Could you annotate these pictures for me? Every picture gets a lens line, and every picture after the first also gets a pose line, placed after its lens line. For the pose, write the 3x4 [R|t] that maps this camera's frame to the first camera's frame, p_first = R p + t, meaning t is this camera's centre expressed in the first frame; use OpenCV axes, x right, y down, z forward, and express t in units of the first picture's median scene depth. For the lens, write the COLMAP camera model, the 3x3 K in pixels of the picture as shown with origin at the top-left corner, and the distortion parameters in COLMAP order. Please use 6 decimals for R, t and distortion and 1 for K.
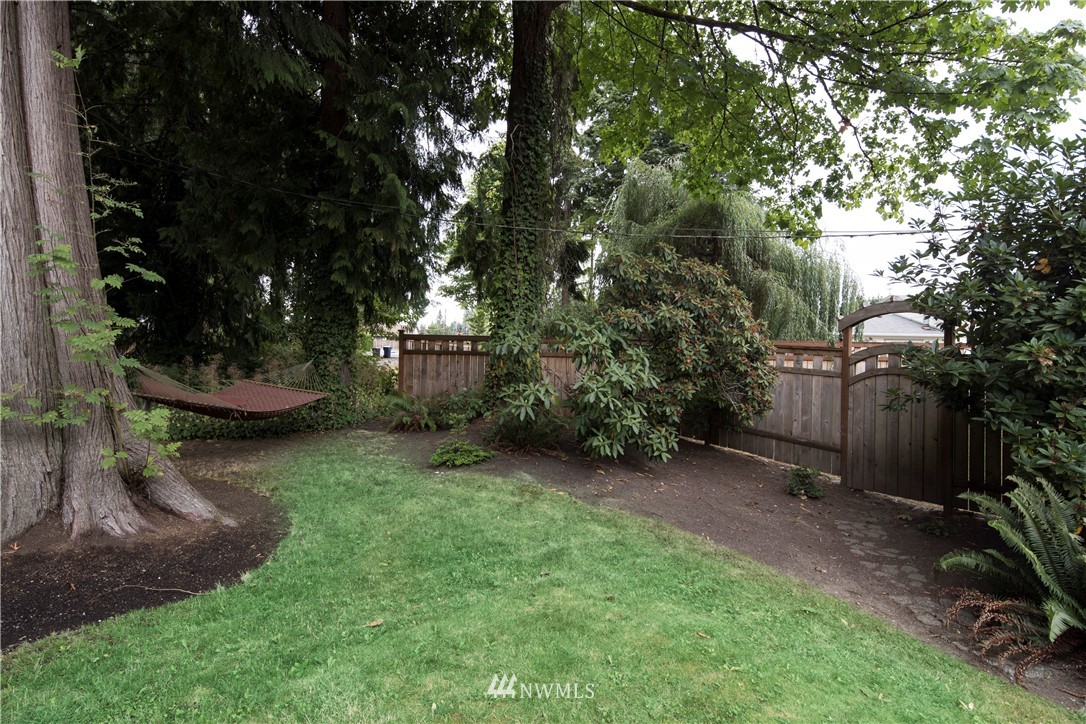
lens RADIAL K [[526.0, 0, 541.4], [0, 526.0, 356.1], [0, 0, 1]] dist [0.002834, -0.002015]
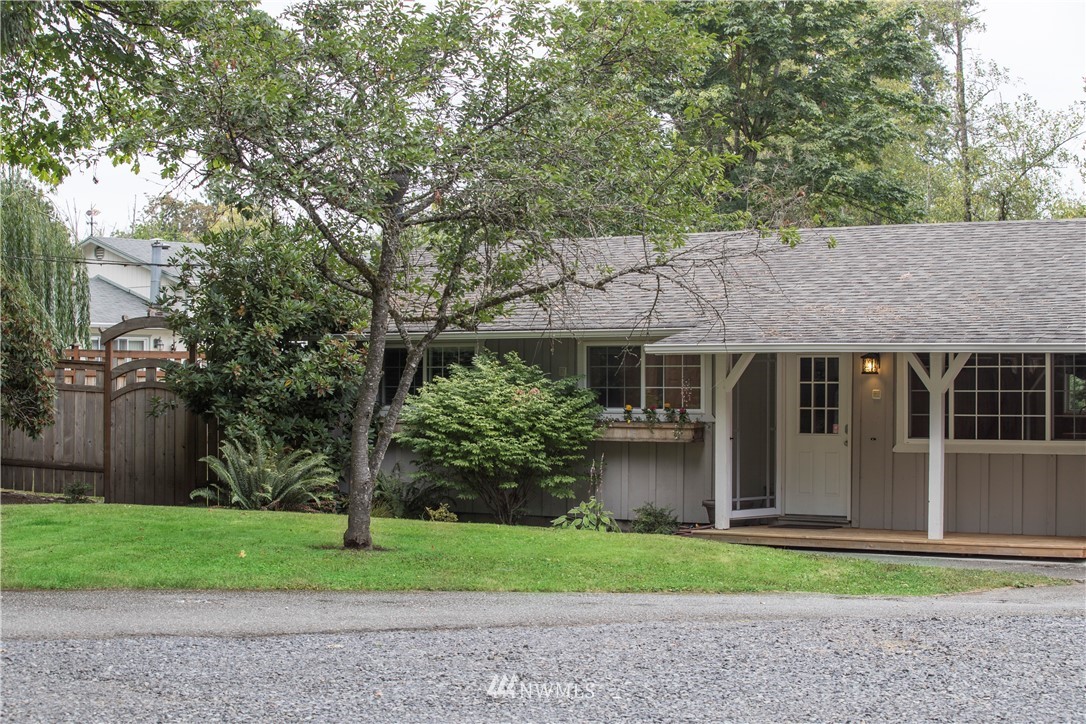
lens RADIAL K [[2257.4, 0, 543.0], [0, 2257.4, 362.0], [0, 0, 1]] dist [-0.293493, 0.075987]
pose [[0.684730, -0.002698, 0.728792, -2.367602], [0.005848, 0.999981, -0.001793, -0.004340], [-0.728774, 0.005490, 0.684733, -3.035220]]
